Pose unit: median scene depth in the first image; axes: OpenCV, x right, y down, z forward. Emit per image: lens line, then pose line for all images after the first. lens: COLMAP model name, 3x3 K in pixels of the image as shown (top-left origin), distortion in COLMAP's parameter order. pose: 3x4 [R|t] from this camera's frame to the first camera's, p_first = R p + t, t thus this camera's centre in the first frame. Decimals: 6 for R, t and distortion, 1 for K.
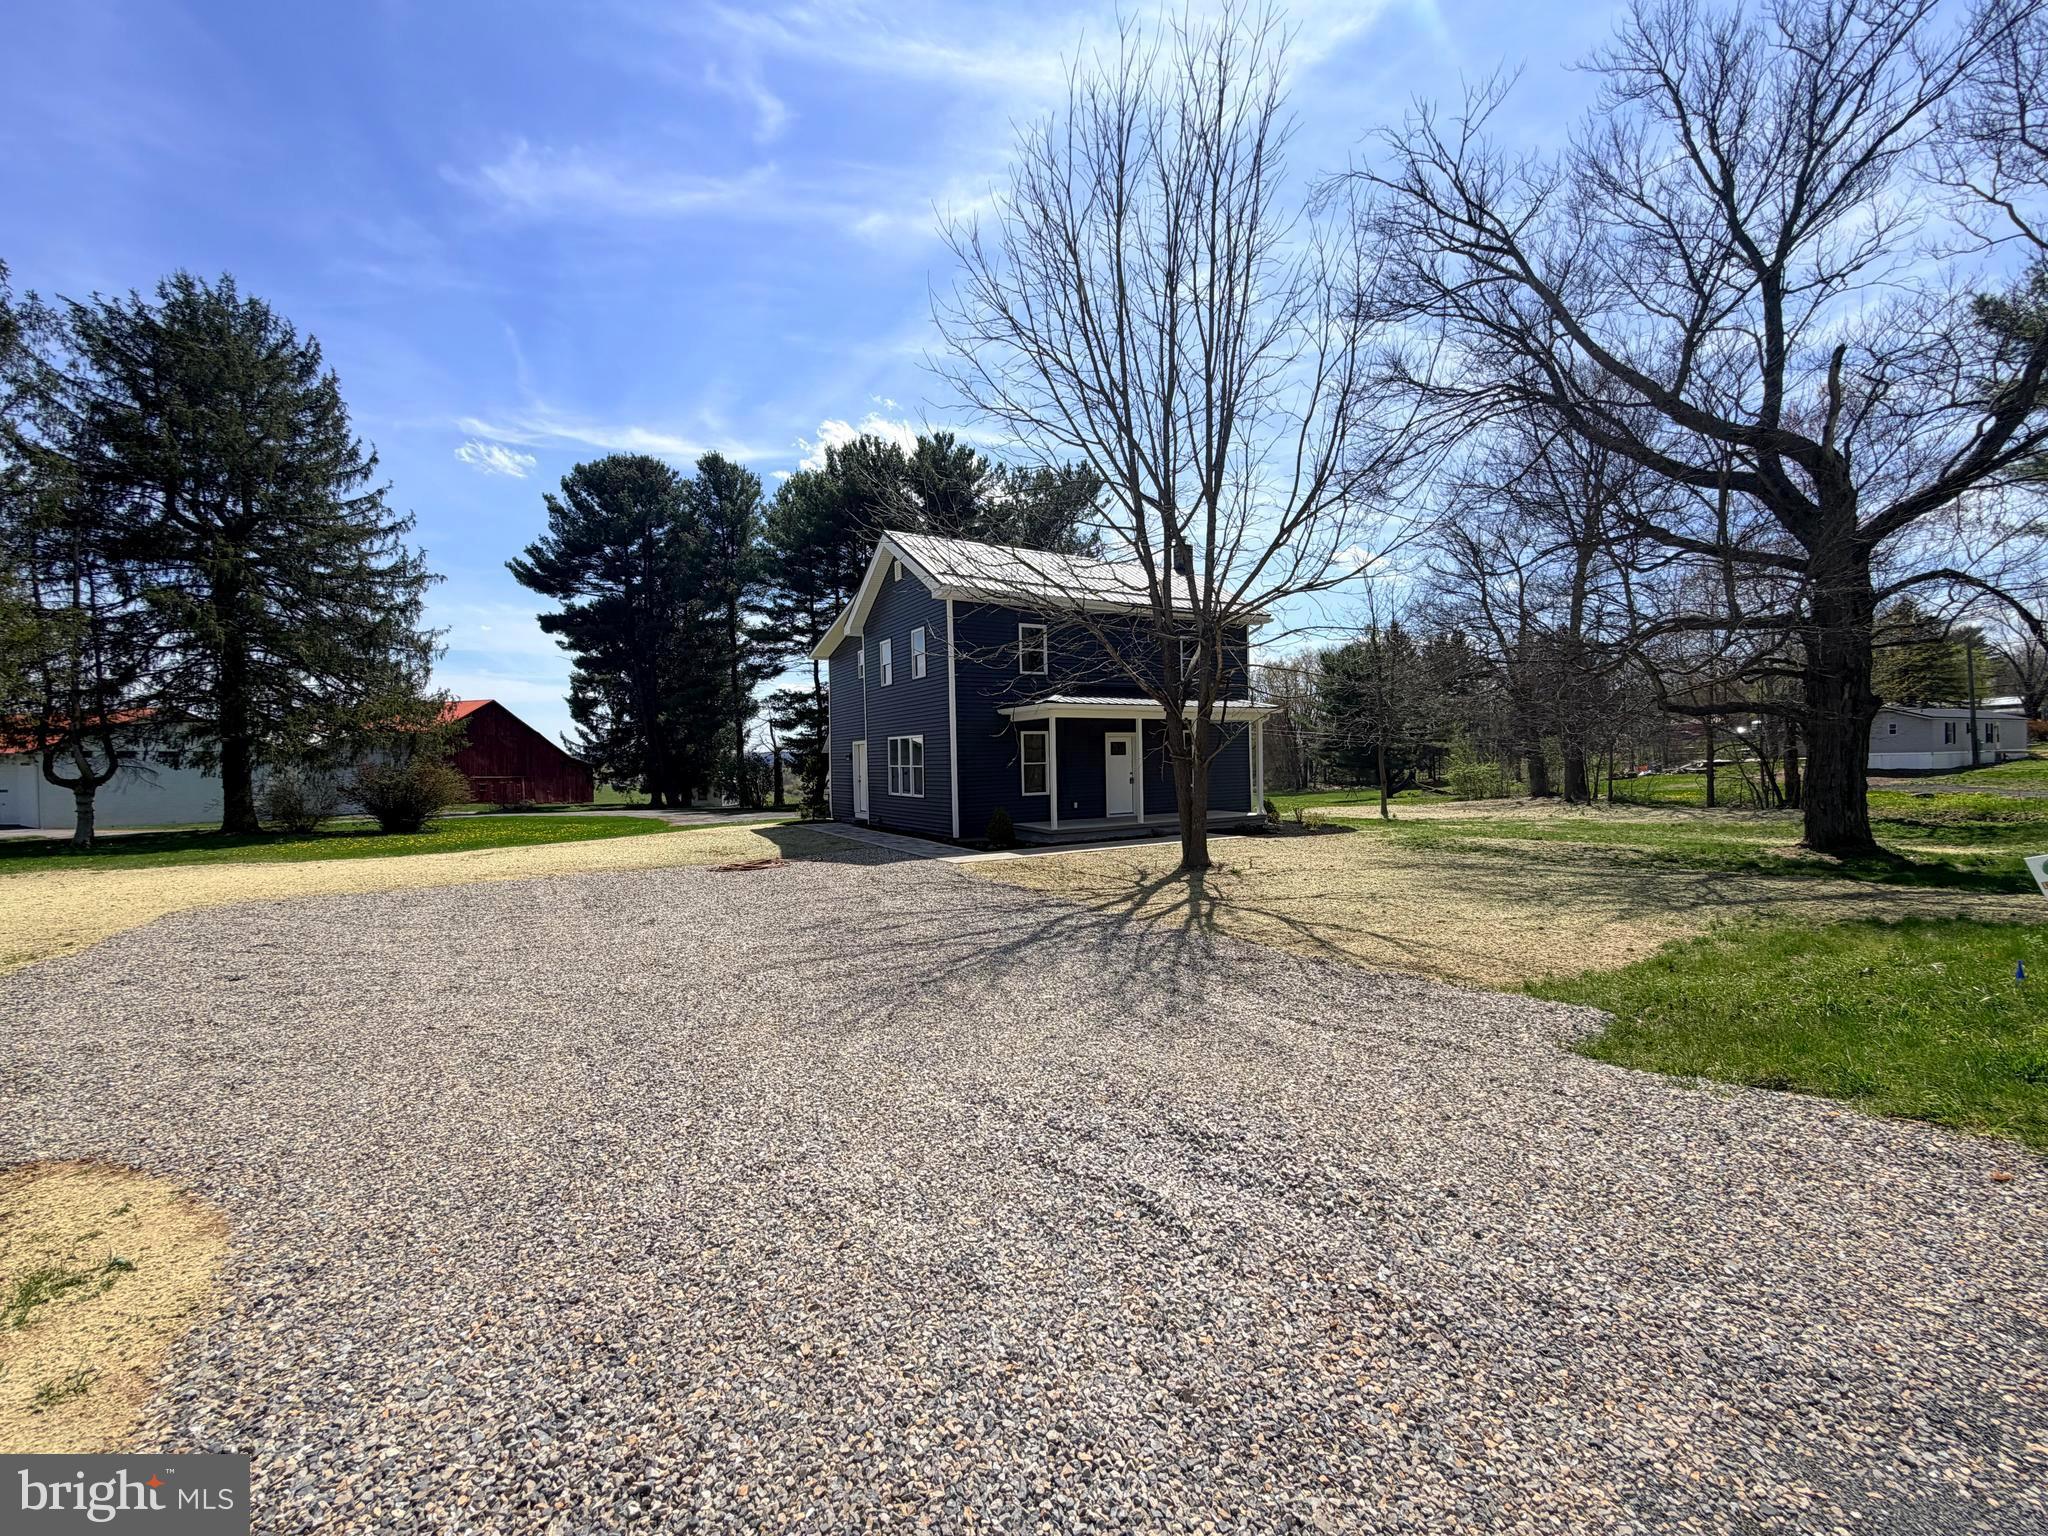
lens RADIAL K [[815.0, 0, 1023.7], [0, 815.0, 763.5], [0, 0, 1]] dist [0.001301, -0.000482]
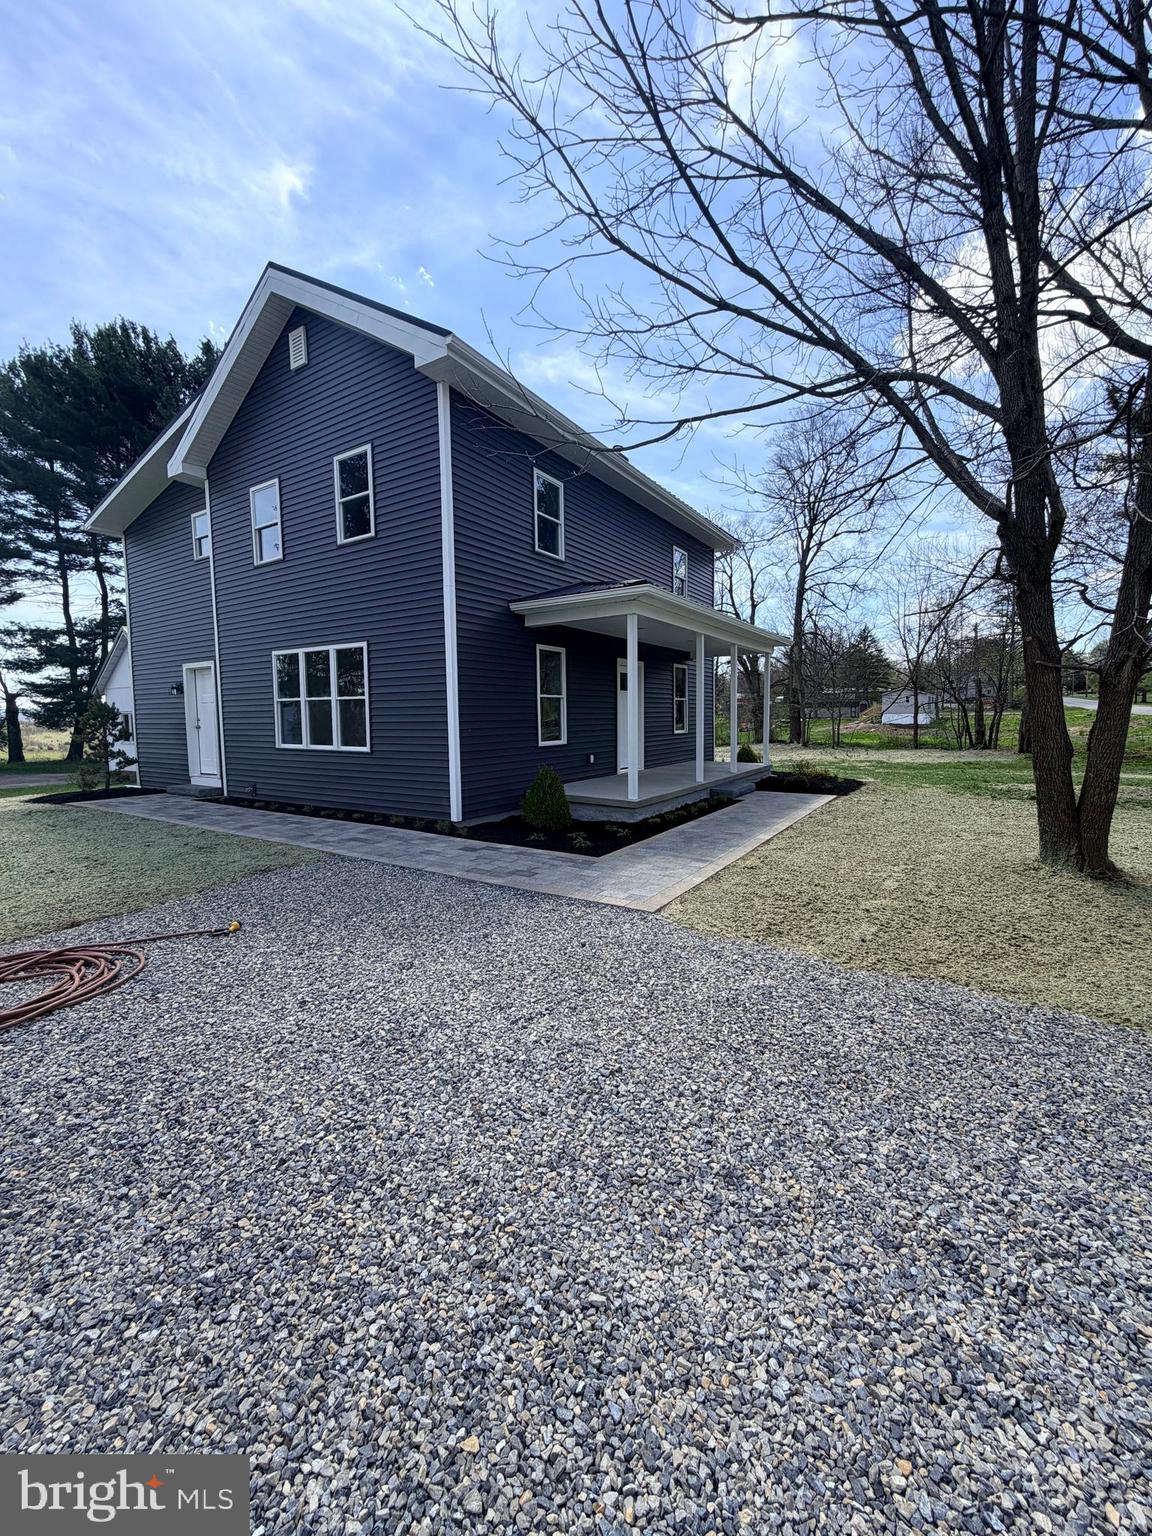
lens RADIAL K [[611.2, 0, 575.1], [0, 611.2, 756.1], [0, 0, 1]] dist [0.001301, -0.000482]
pose [[0.898903, -0.027748, 0.437267, -0.067110], [0.001446, 0.998175, 0.060368, 0.007046], [-0.438144, -0.053633, 0.897303, 0.202603]]
